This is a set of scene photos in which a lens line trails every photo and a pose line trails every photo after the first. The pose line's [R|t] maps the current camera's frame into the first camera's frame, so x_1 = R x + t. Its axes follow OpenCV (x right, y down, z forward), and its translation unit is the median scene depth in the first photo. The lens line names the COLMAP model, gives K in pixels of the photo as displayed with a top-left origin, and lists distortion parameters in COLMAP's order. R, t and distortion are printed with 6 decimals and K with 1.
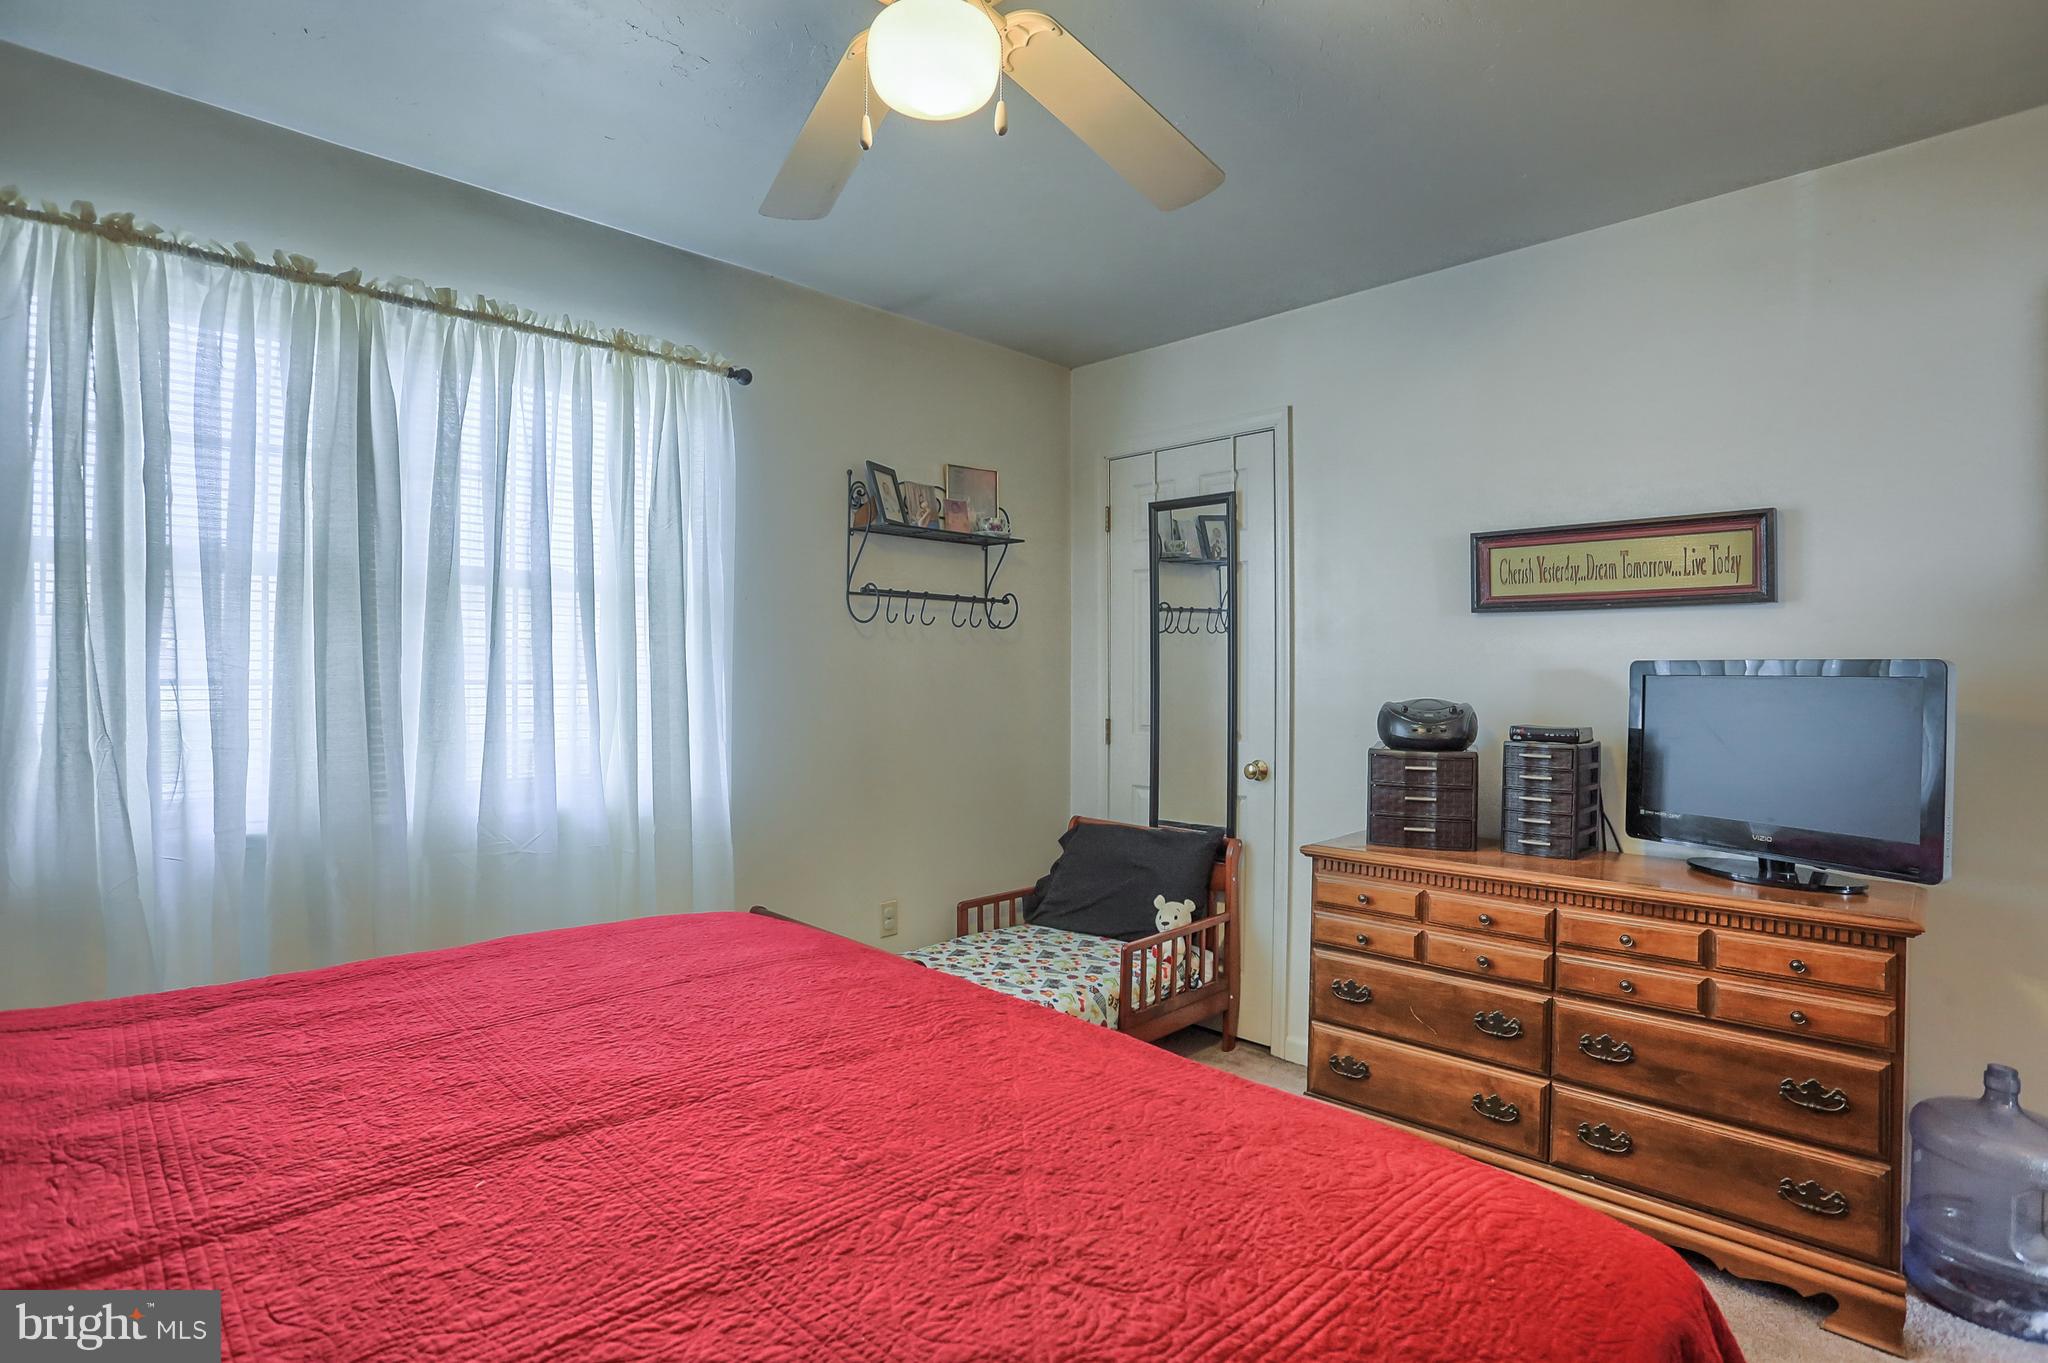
lens RADIAL K [[1022.7, 0, 1014.9], [0, 1022.7, 670.5], [0, 0, 1]] dist [-0.074603, 0.030604]
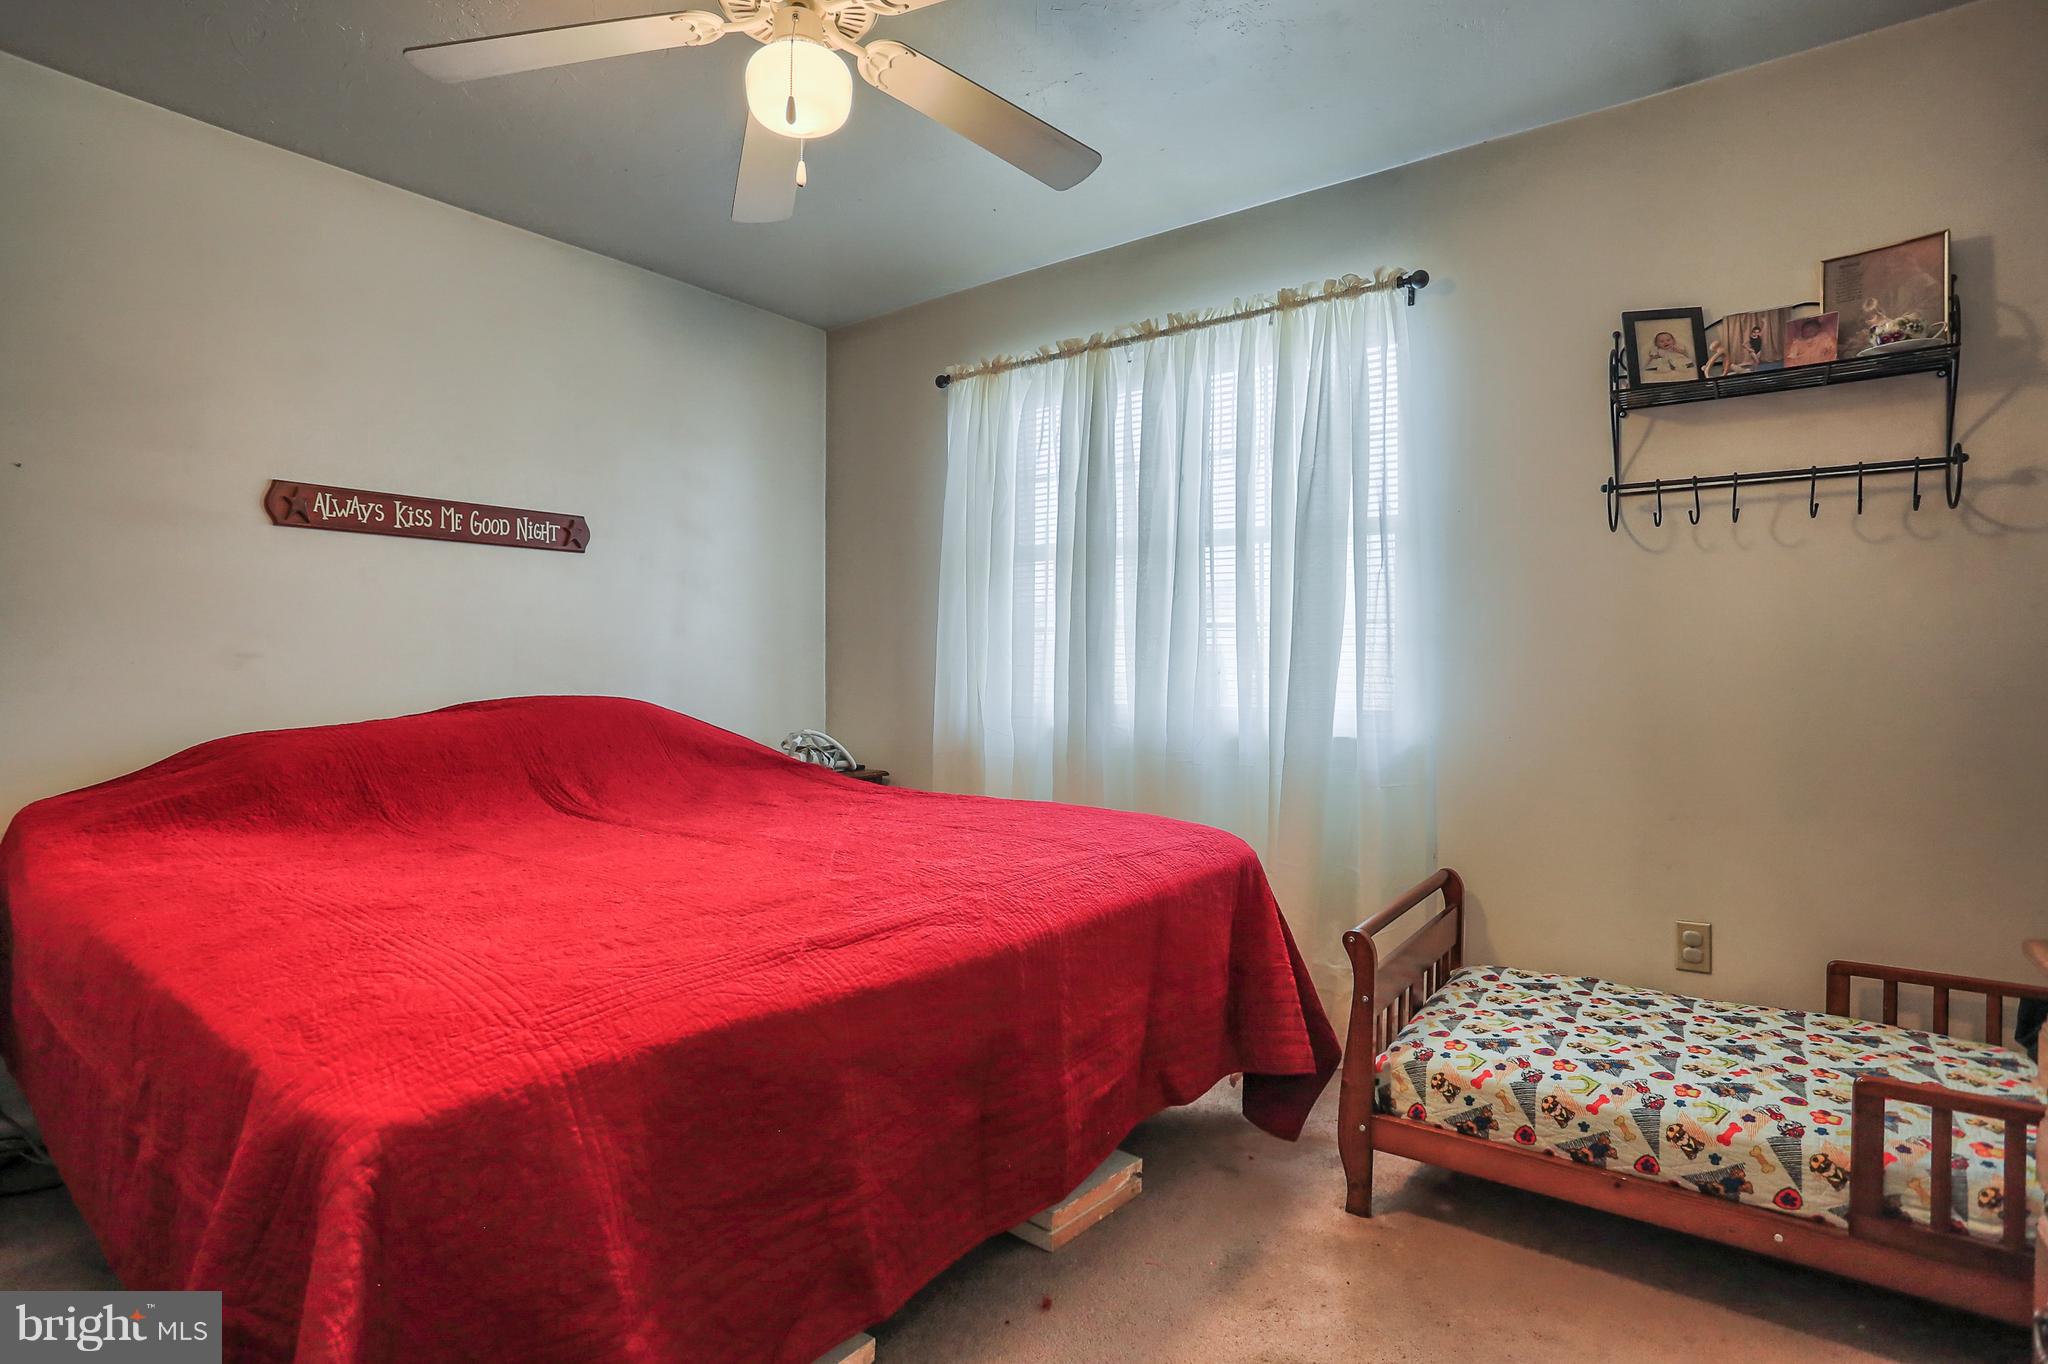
lens RADIAL K [[1022.7, 0, 1014.9], [0, 1022.7, 671.0], [0, 0, 1]] dist [-0.074603, 0.030604]
pose [[0.127620, -0.003980, -0.991815, 0.489265], [-0.000095, 0.999992, -0.004025, 0.055963], [0.991823, 0.000608, 0.127619, 0.442301]]
